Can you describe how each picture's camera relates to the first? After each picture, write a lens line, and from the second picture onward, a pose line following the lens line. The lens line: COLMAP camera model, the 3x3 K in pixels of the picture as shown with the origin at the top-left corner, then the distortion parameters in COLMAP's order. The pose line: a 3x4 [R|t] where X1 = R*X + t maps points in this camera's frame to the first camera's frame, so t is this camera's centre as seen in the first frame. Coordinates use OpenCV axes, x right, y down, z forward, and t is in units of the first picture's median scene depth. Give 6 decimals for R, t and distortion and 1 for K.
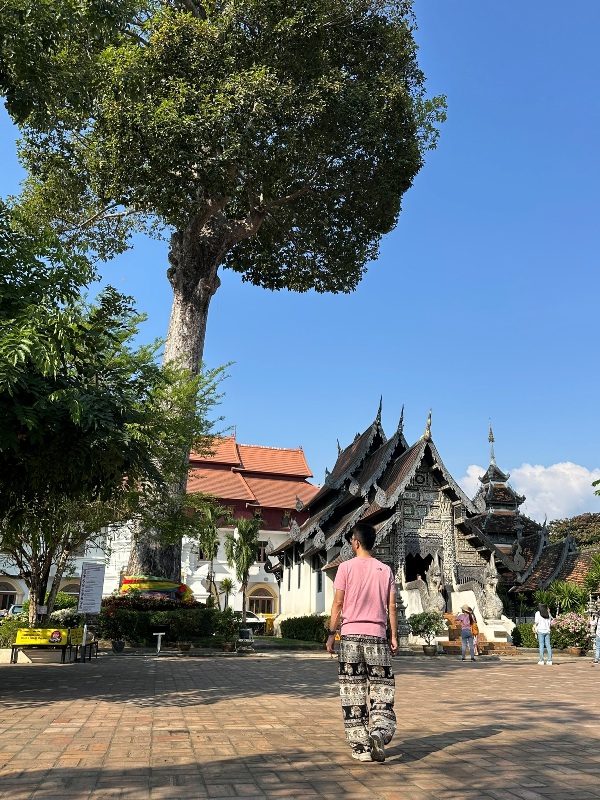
lens RADIAL K [[669.4, 0, 300.0], [0, 669.4, 400.0], [0, 0, 1]] dist [0.149582, -0.243054]
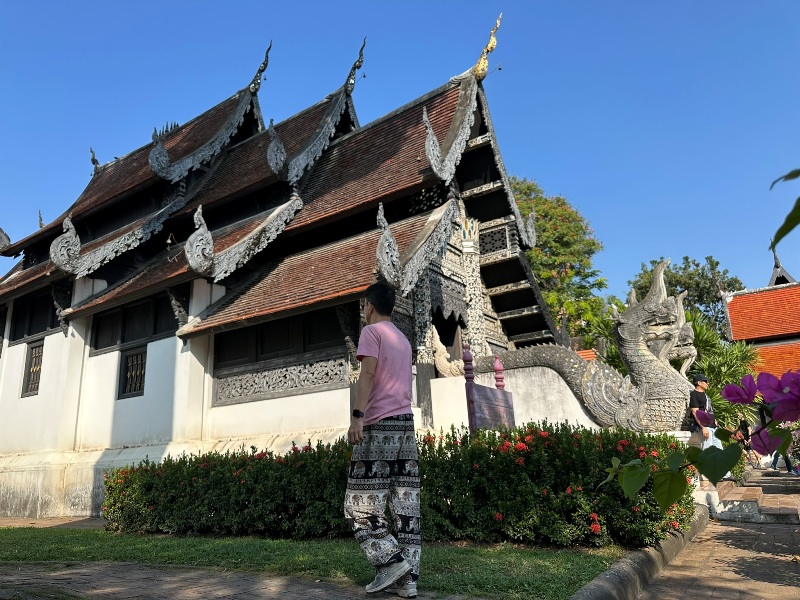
lens RADIAL K [[562.3, 0, 400.0], [0, 562.3, 300.0], [0, 0, 1]] dist [0.210259, -0.423857]
pose [[0.705758, 0.147915, 0.692839, -0.112653], [-0.171984, 0.984478, -0.034986, 0.240279], [-0.687260, -0.094466, 0.720243, 0.739375]]
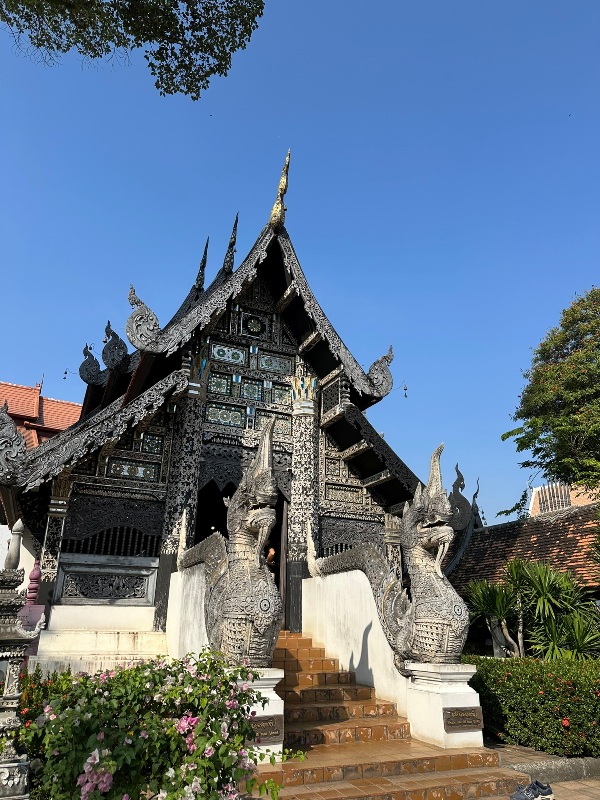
lens RADIAL K [[562.3, 0, 300.0], [0, 562.3, 400.0], [0, 0, 1]] dist [0.210259, -0.423857]
pose [[0.976611, 0.082173, 0.198695, 0.141803], [-0.071808, 0.995682, -0.058831, 0.193173], [-0.202671, 0.043187, 0.978294, 0.648738]]
